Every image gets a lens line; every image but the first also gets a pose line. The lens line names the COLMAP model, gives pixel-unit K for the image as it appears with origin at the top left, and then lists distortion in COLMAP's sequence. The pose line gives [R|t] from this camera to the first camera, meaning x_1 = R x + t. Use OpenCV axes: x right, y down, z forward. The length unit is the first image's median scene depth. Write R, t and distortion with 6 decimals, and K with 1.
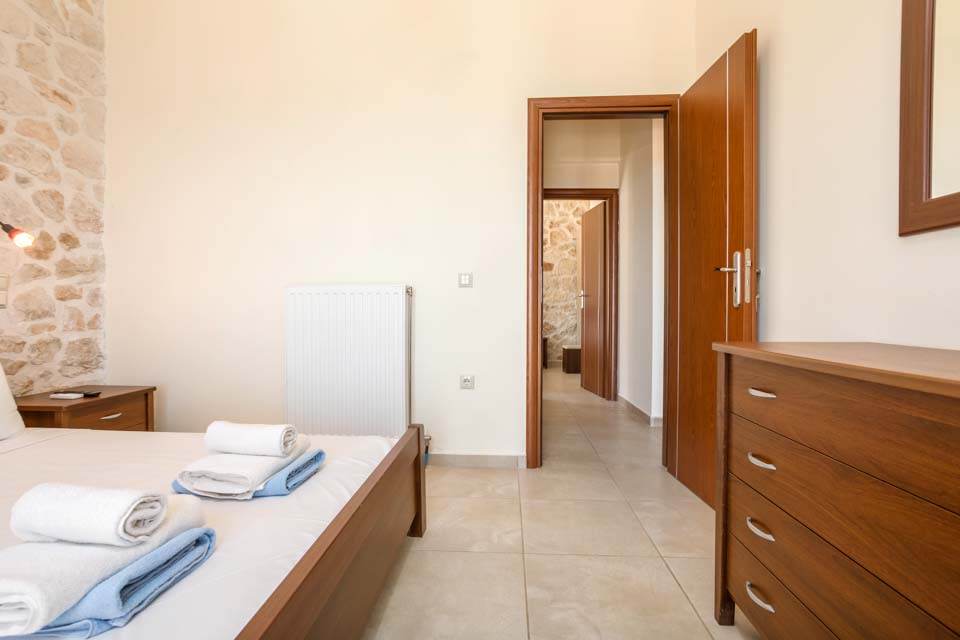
lens RADIAL K [[469.3, 0, 480.0], [0, 469.3, 320.0], [0, 0, 1]] dist [-0.029542, 0.027291]
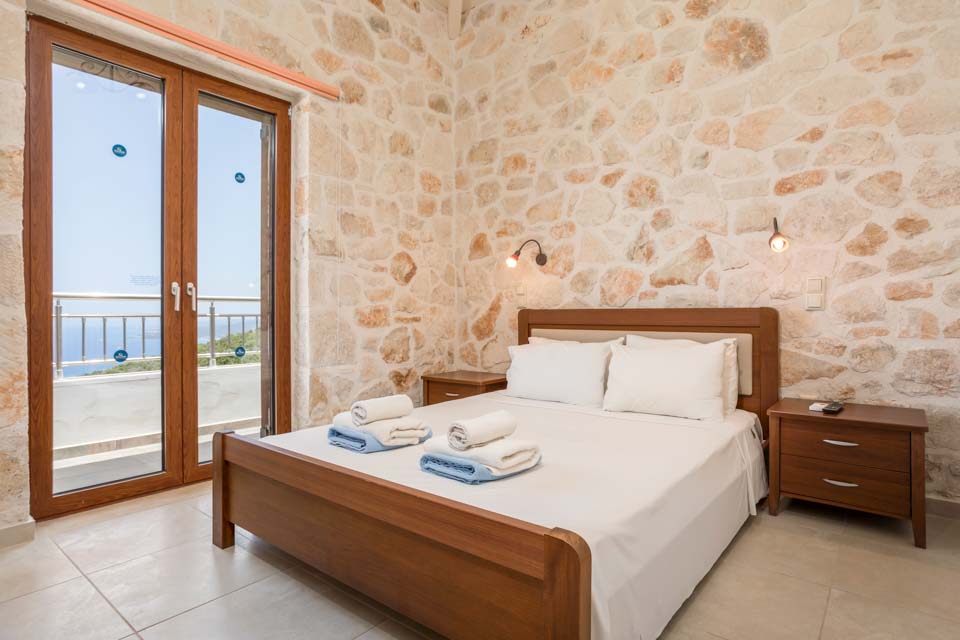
lens RADIAL K [[513.3, 0, 480.0], [0, 513.3, 320.0], [0, 0, 1]] dist [-0.003166, -0.000465]
pose [[-0.582006, 0.012330, -0.813091, 0.275073], [-0.013223, 0.999609, 0.024623, -0.019601], [0.813077, 0.025082, -0.581615, 0.921979]]
